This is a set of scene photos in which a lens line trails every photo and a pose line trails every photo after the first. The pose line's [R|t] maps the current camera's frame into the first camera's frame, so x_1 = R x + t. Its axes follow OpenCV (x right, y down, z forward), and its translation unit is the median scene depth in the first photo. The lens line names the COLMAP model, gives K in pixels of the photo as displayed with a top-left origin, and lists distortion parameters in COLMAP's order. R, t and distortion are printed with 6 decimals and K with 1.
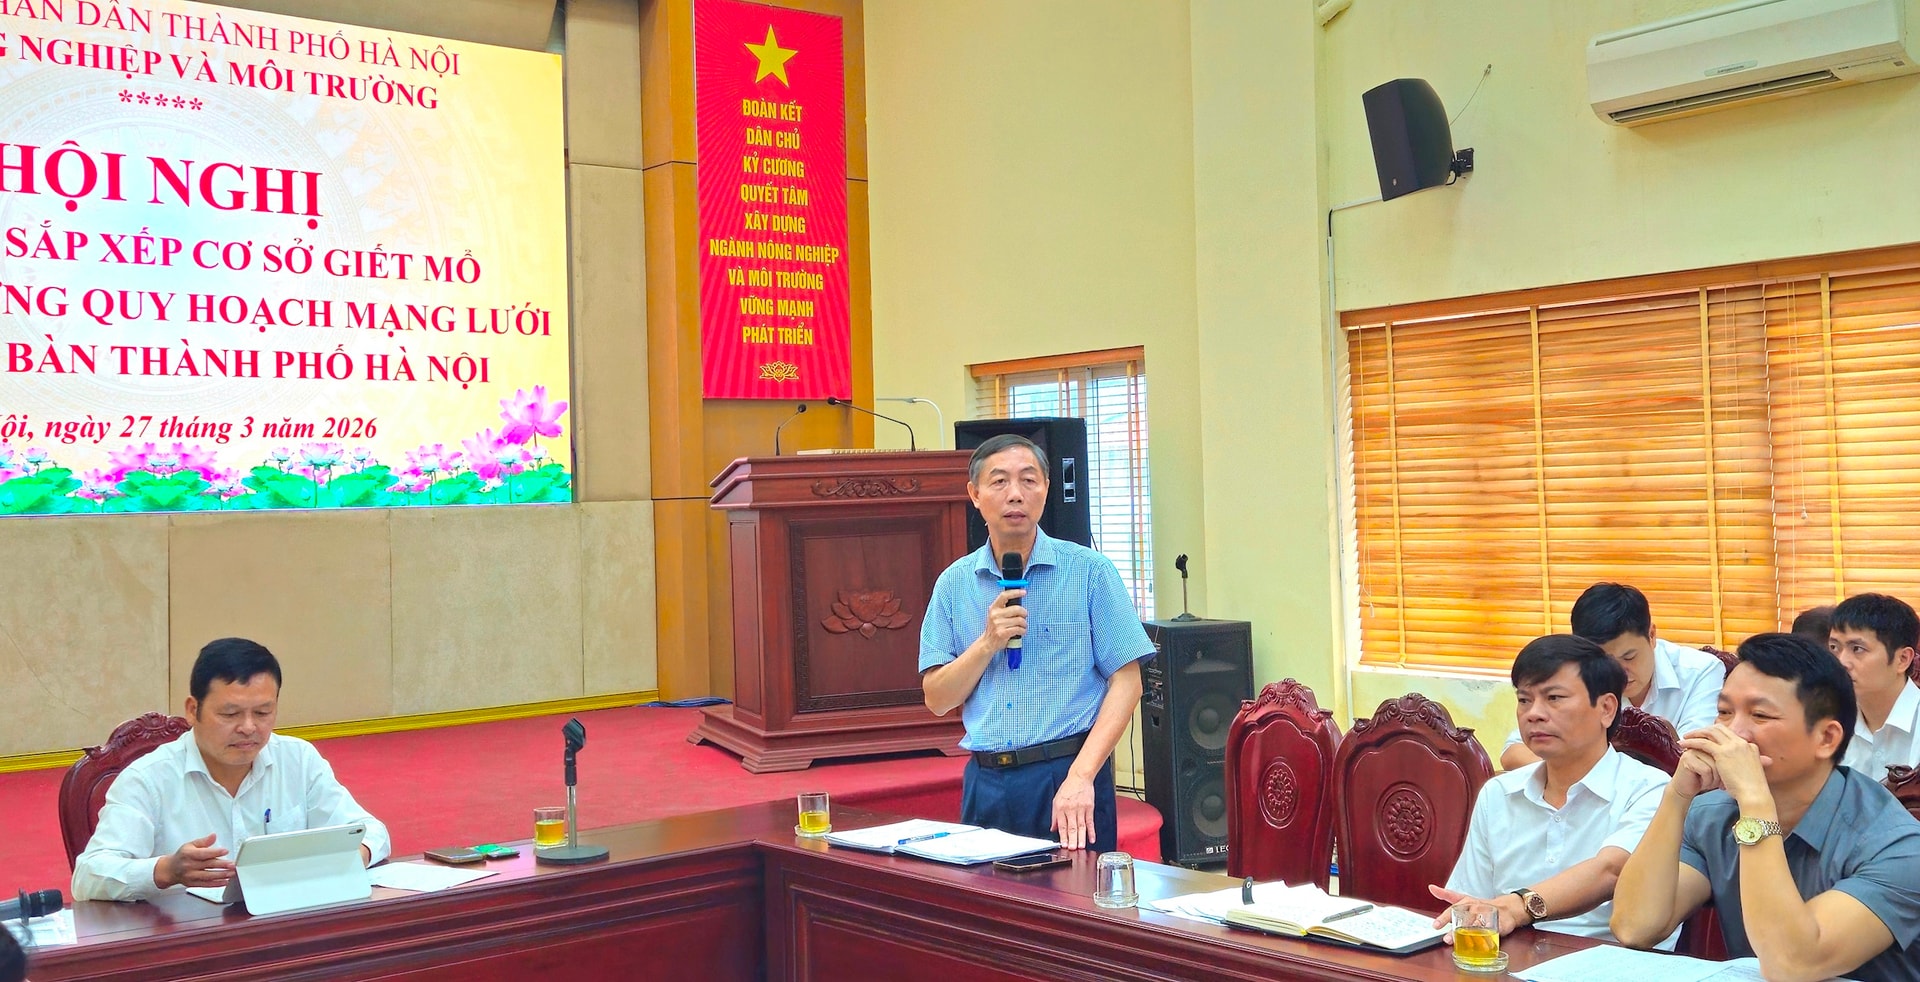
lens RADIAL K [[1933.7, 0, 964.8], [0, 1933.7, 429.1], [0, 0, 1]] dist [0.041281, 0.000000]
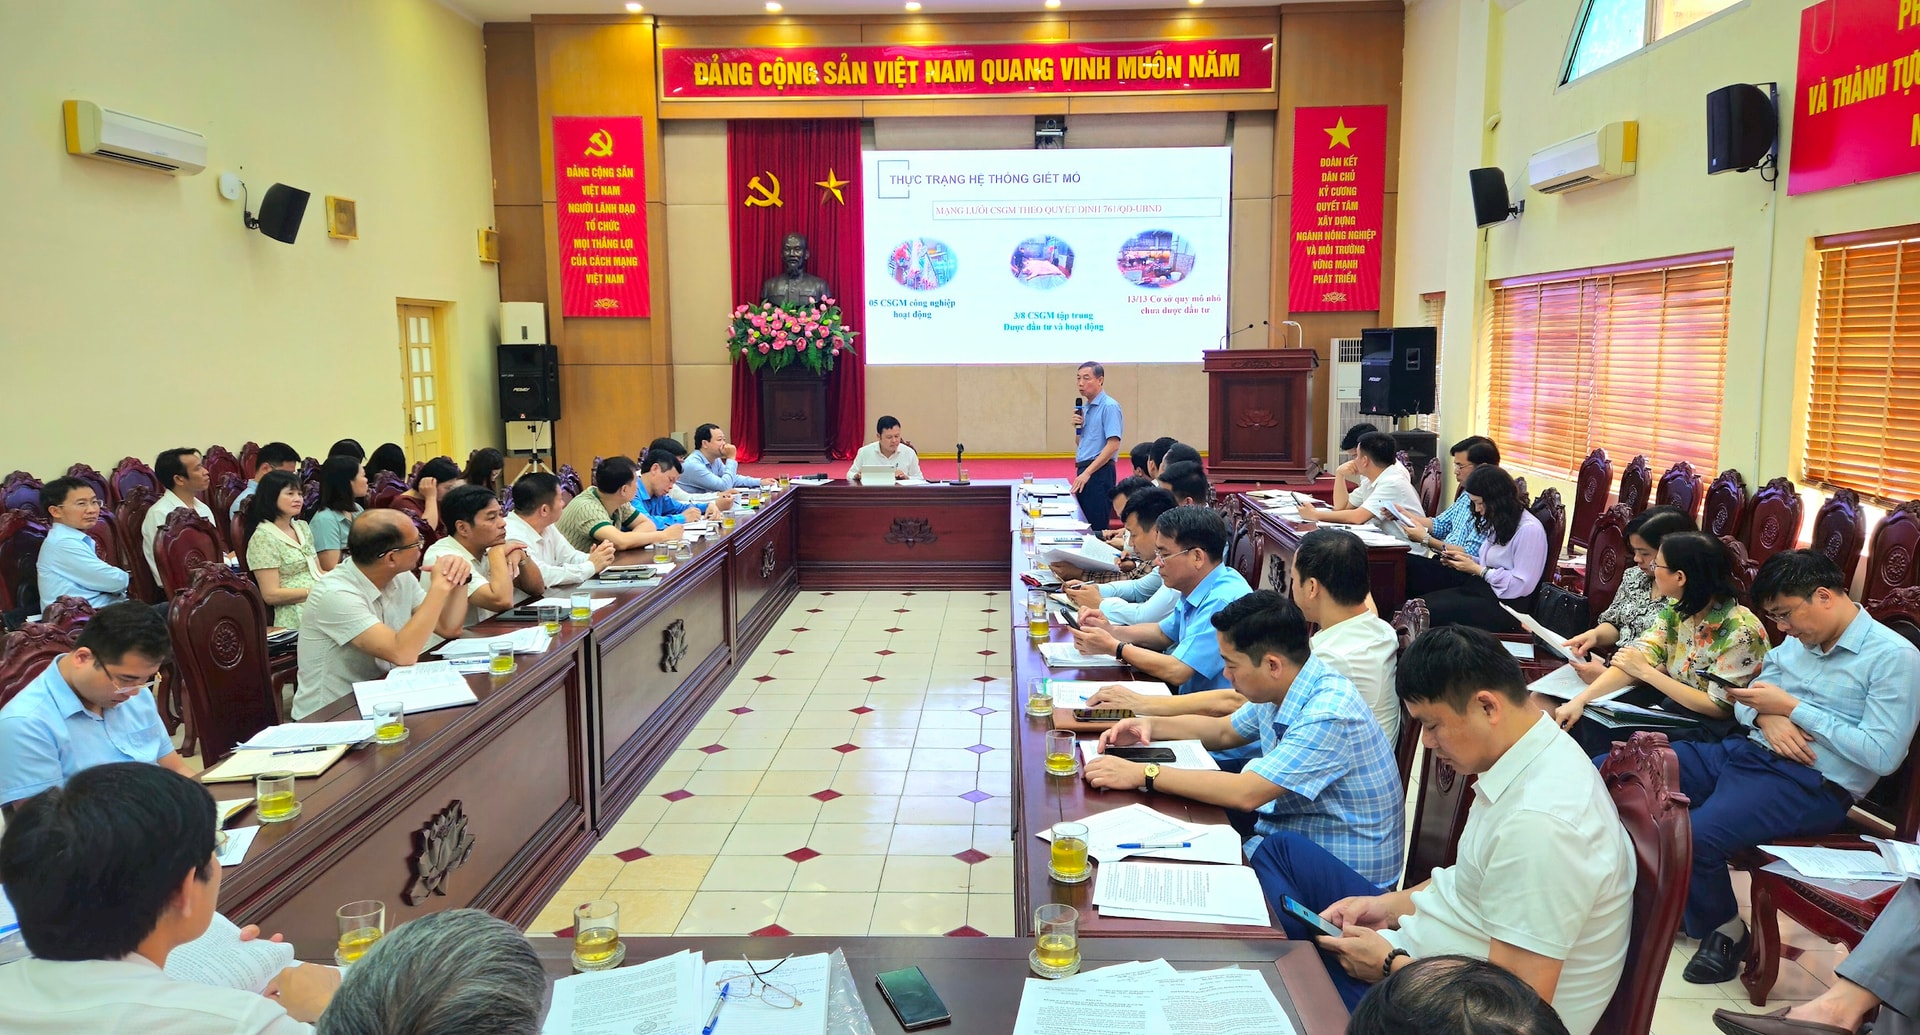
lens RADIAL K [[1244.9, 0, 949.4], [0, 1244.9, 519.9], [0, 0, 1]] dist [0.044011, -0.000843]
pose [[0.745741, 0.114159, -0.656382, 0.560747], [0.011708, 0.982813, 0.184234, -0.054170], [0.666133, -0.145076, 0.731588, -0.285971]]
